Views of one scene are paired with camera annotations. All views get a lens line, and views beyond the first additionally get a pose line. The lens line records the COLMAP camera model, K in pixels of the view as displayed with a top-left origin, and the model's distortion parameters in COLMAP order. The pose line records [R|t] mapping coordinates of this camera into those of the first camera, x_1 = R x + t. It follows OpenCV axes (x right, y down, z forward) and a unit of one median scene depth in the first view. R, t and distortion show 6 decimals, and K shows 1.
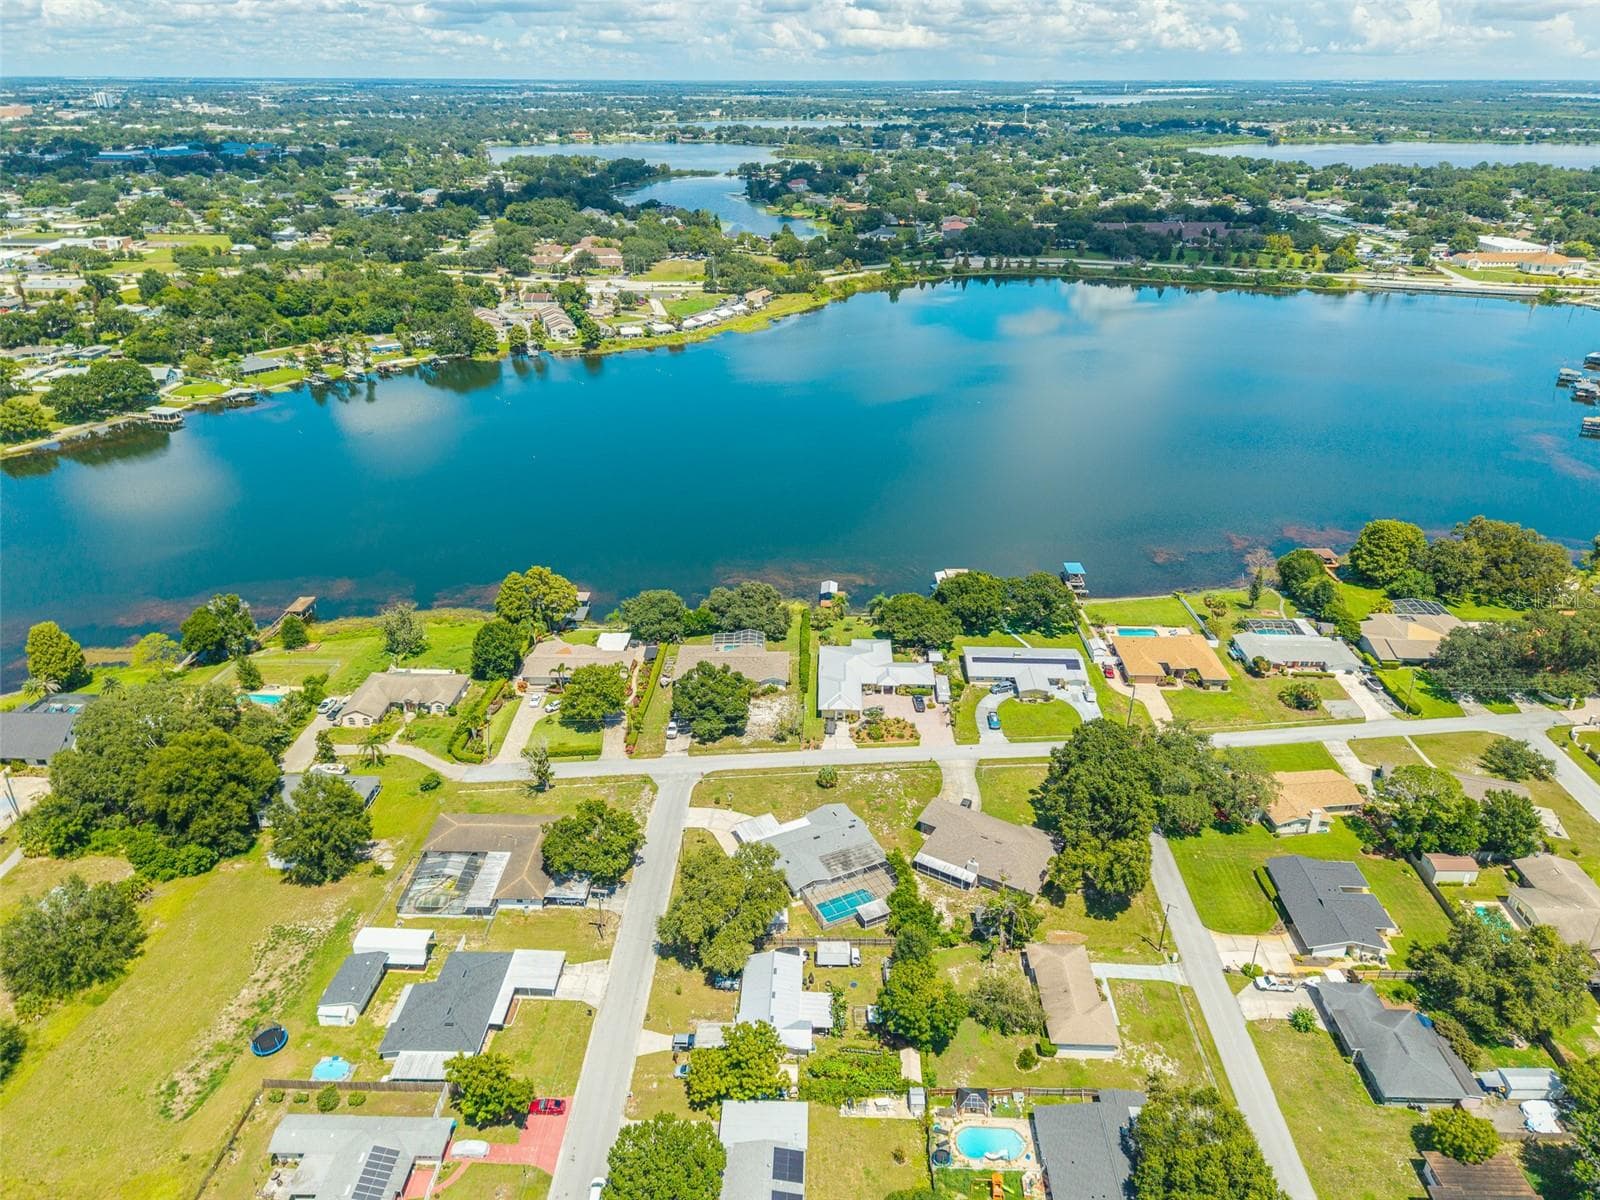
lens RADIAL K [[1072.1, 0, 800.0], [0, 1072.1, 600.0], [0, 0, 1]] dist [0.173150, -0.204229]
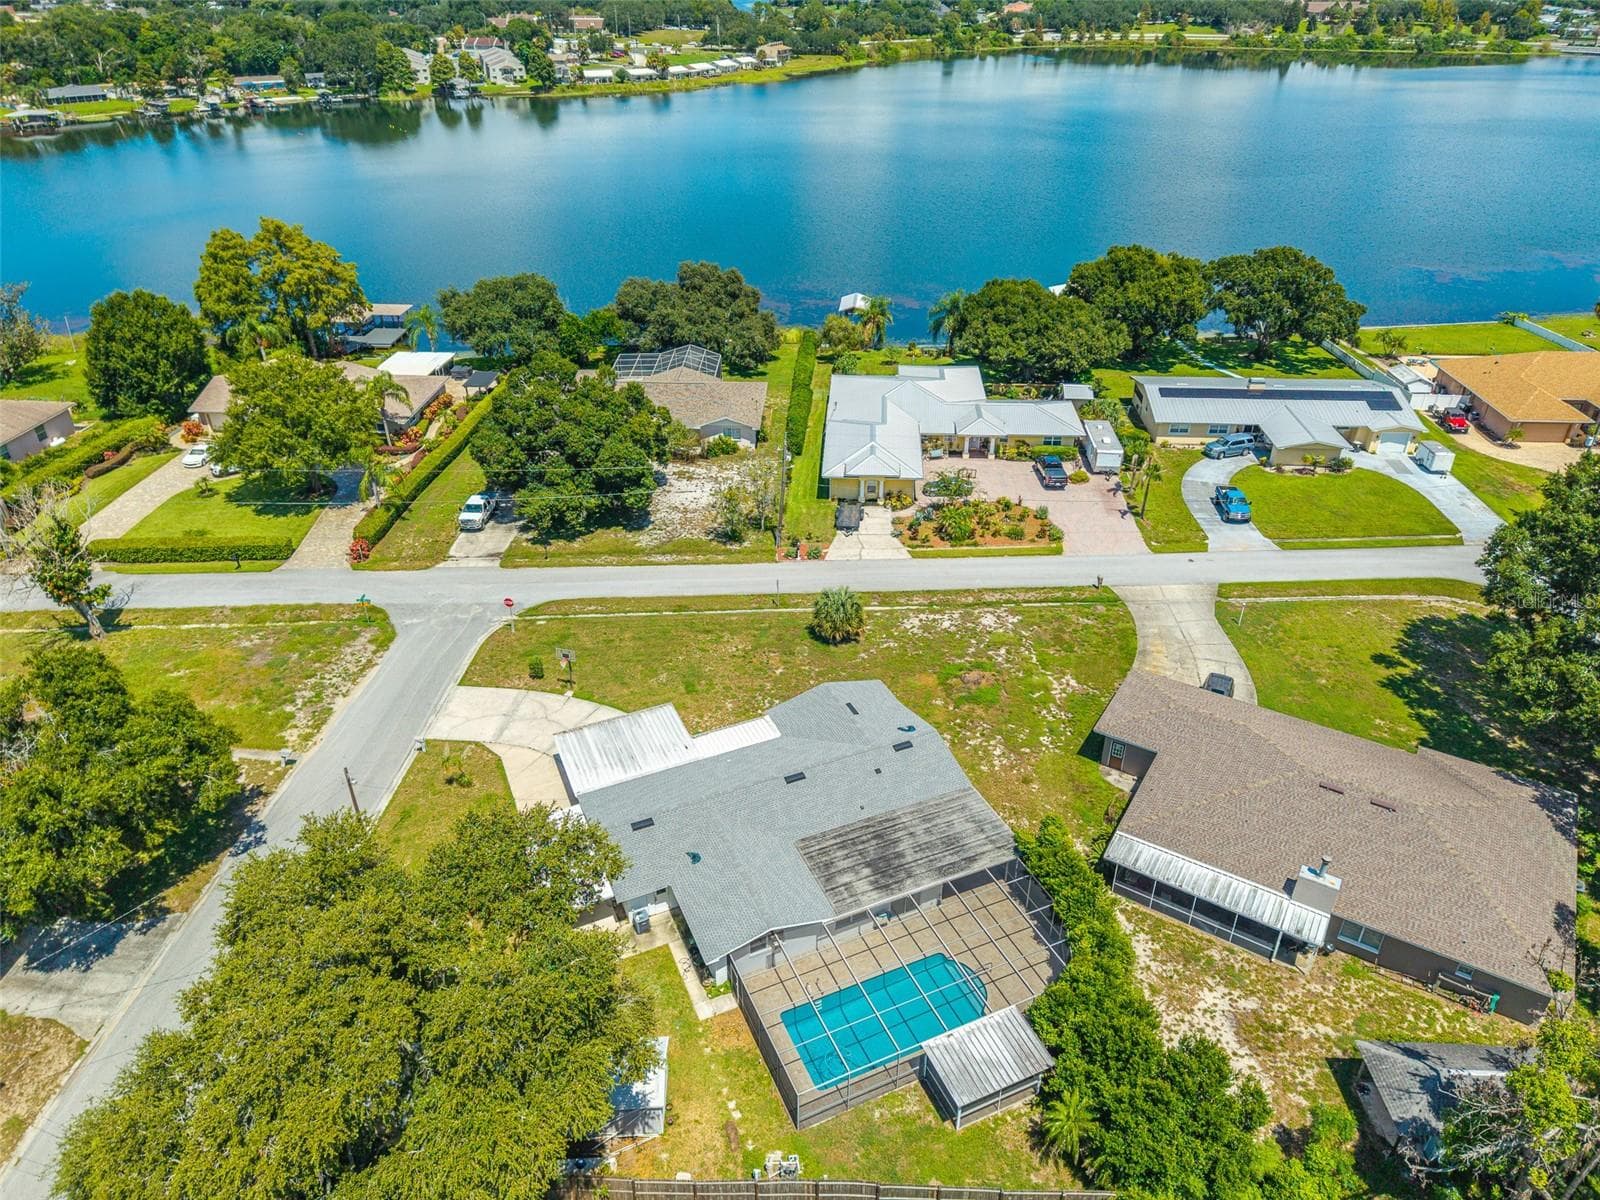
lens RADIAL K [[1060.4, 0, 800.0], [0, 1060.4, 600.0], [0, 0, 1]] dist [0.057907, -0.049699]
pose [[0.999506, 0.014782, -0.027748, 0.021222], [-0.012439, 0.996489, 0.082799, 0.118155], [0.028874, -0.082413, 0.996180, 0.579708]]
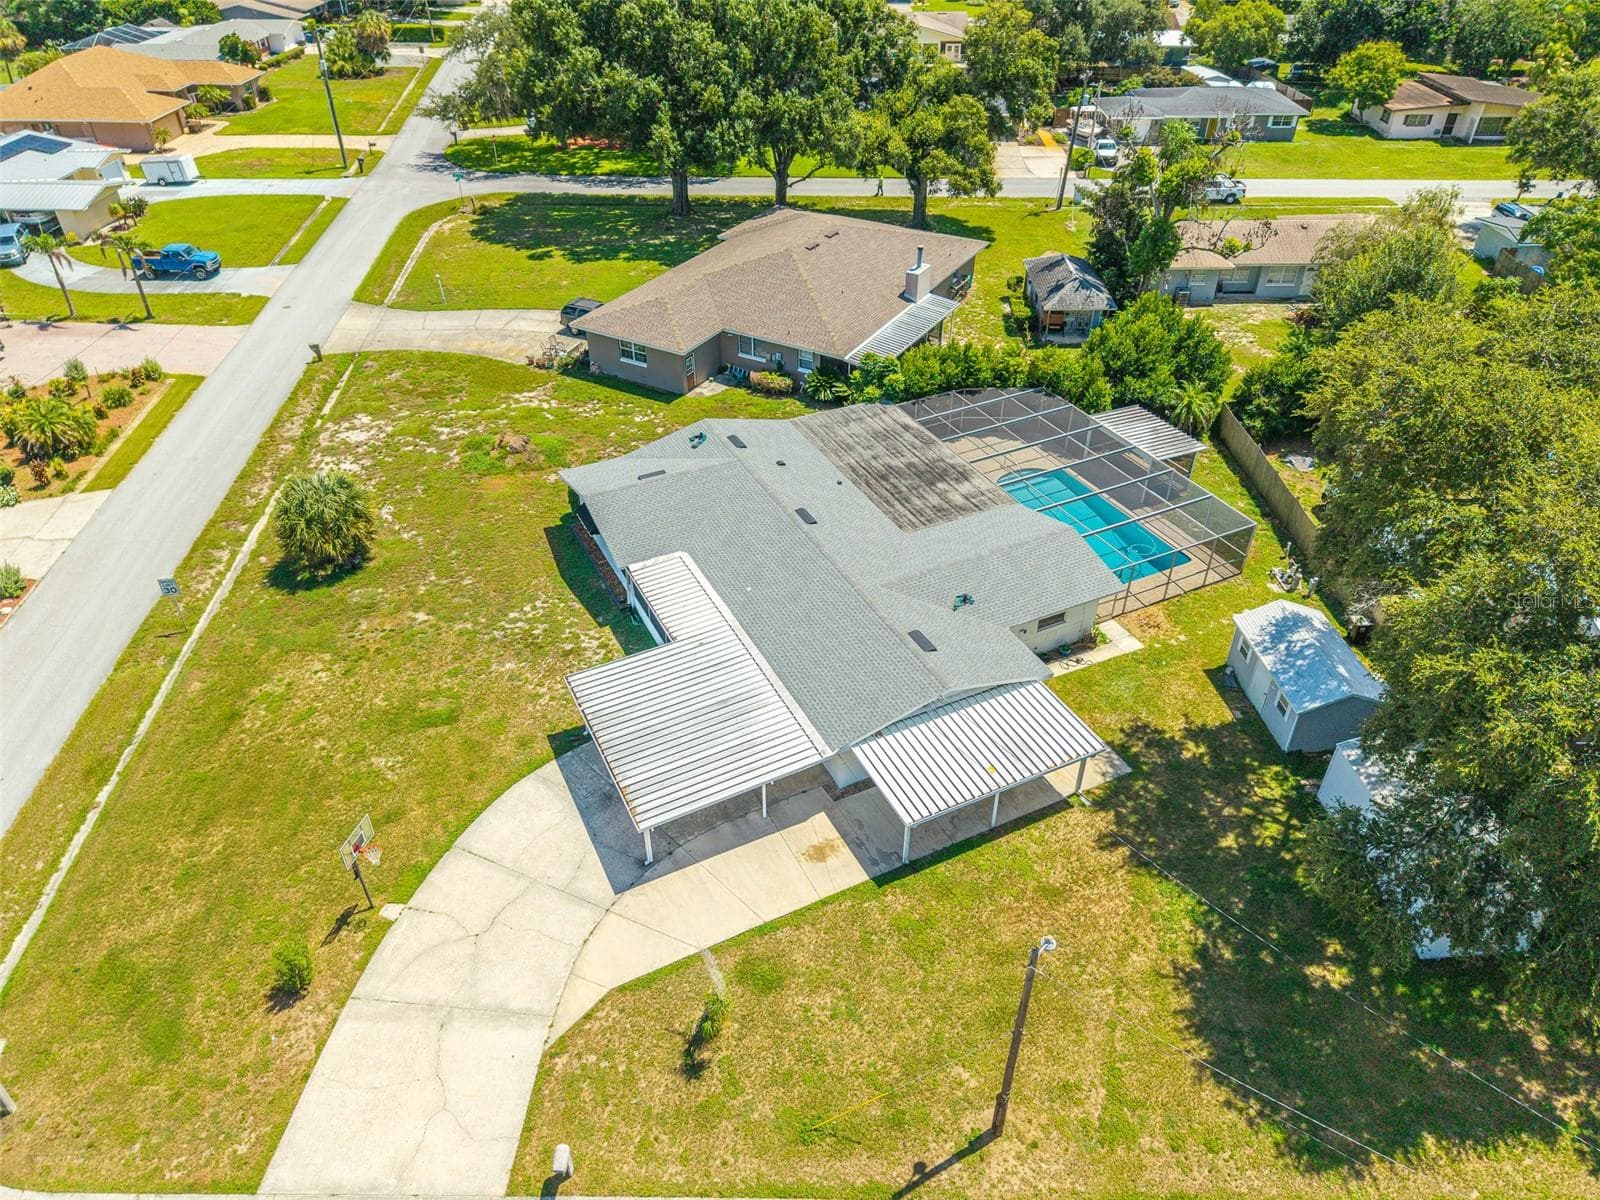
lens RADIAL K [[1060.4, 0, 800.0], [0, 1060.4, 600.0], [0, 0, 1]] dist [0.057907, -0.049699]
pose [[-0.009823, -0.599894, 0.800019, -0.145771], [0.446163, 0.713375, 0.540402, 0.093575], [-0.894898, 0.362248, 0.260643, 0.799412]]
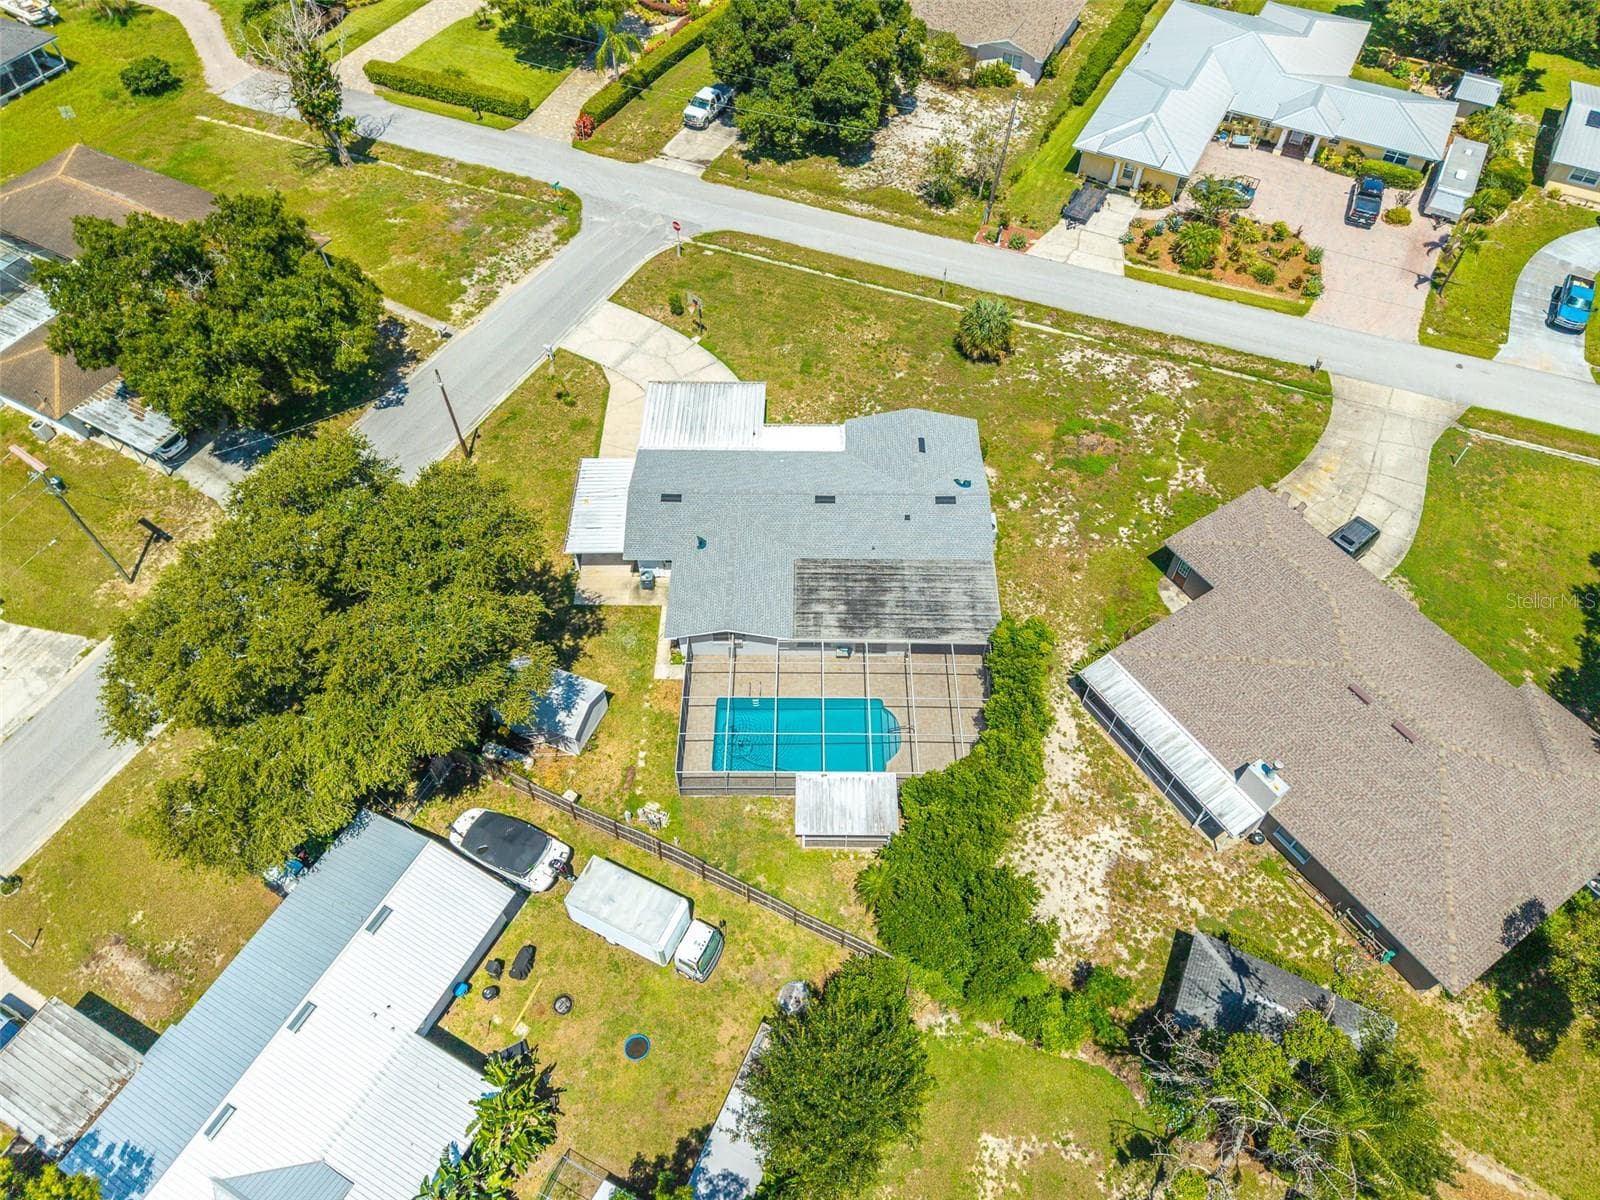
lens RADIAL K [[1060.4, 0, 800.0], [0, 1060.4, 600.0], [0, 0, 1]] dist [0.057907, -0.049699]
pose [[0.894843, 0.356000, -0.269295, 0.089721], [-0.197158, 0.856461, 0.477078, 0.079279], [0.400480, -0.373816, 0.836587, 0.602987]]
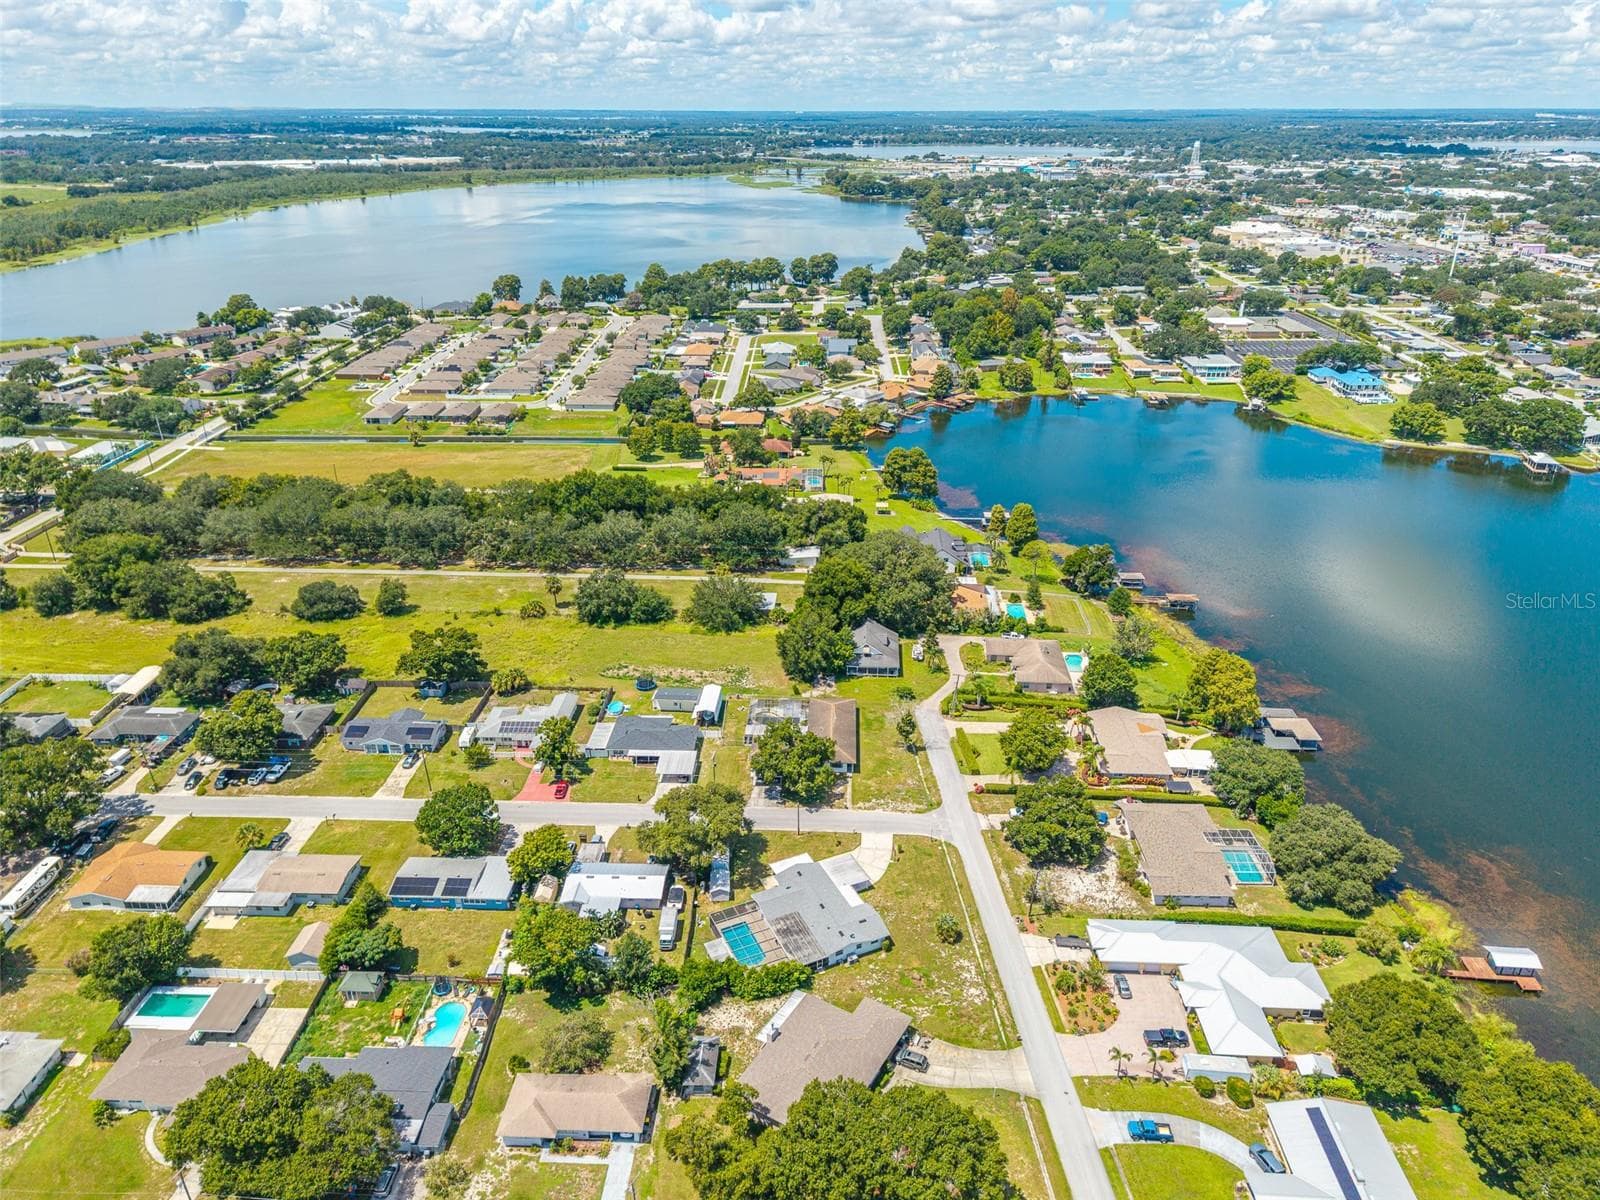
lens RADIAL K [[1060.4, 0, 800.0], [0, 1060.4, 600.0], [0, 0, 1]] dist [0.057907, -0.049699]
pose [[-0.014761, 0.419826, -0.907485, 0.624405], [-0.444795, 0.810082, 0.382000, -0.285695], [0.895511, 0.409283, 0.174779, 0.599903]]
